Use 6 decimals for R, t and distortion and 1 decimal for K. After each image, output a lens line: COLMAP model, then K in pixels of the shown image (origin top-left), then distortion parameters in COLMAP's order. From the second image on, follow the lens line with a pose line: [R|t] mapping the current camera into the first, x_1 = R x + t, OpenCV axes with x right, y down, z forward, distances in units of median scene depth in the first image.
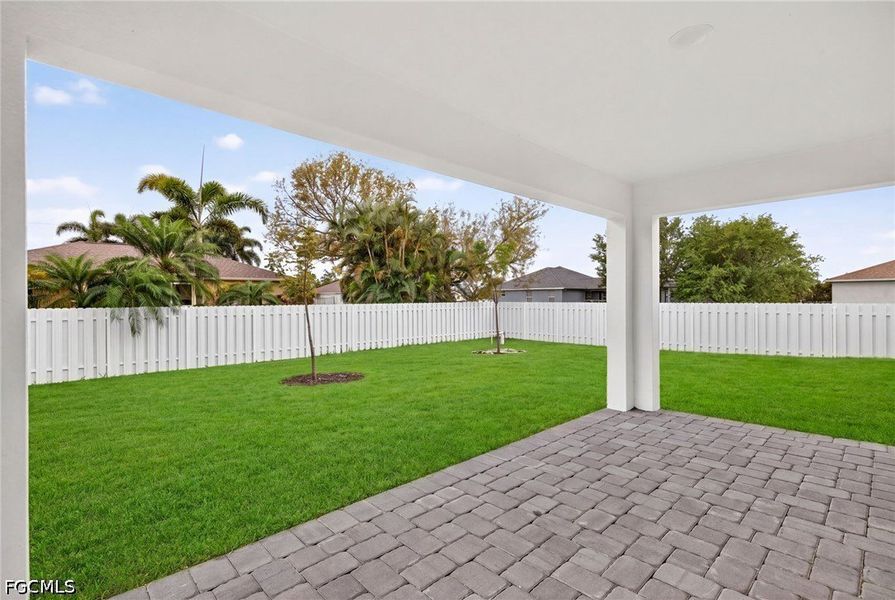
lens RADIAL K [[417.1, 0, 447.5], [0, 417.1, 300.0], [0, 0, 1]] dist [-0.000080, 0.000012]
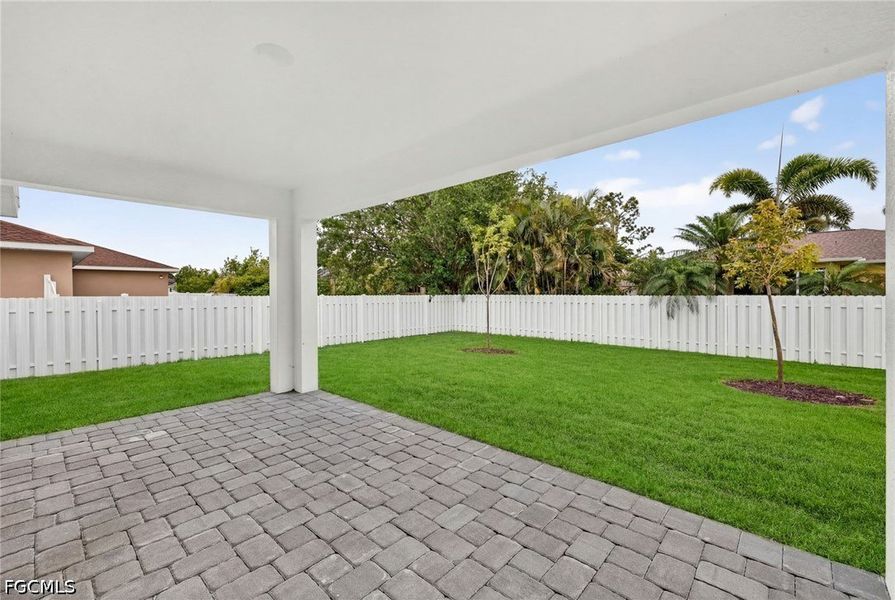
lens RADIAL K [[375.9, 0, 446.3], [0, 375.9, 295.2], [0, 0, 1]] dist [0.003571, 0.000051]
pose [[0.073966, 0.011837, -0.997191, 1.056898], [0.006778, 0.999900, 0.012372, -0.006977], [0.997238, -0.007674, 0.073878, 0.893667]]
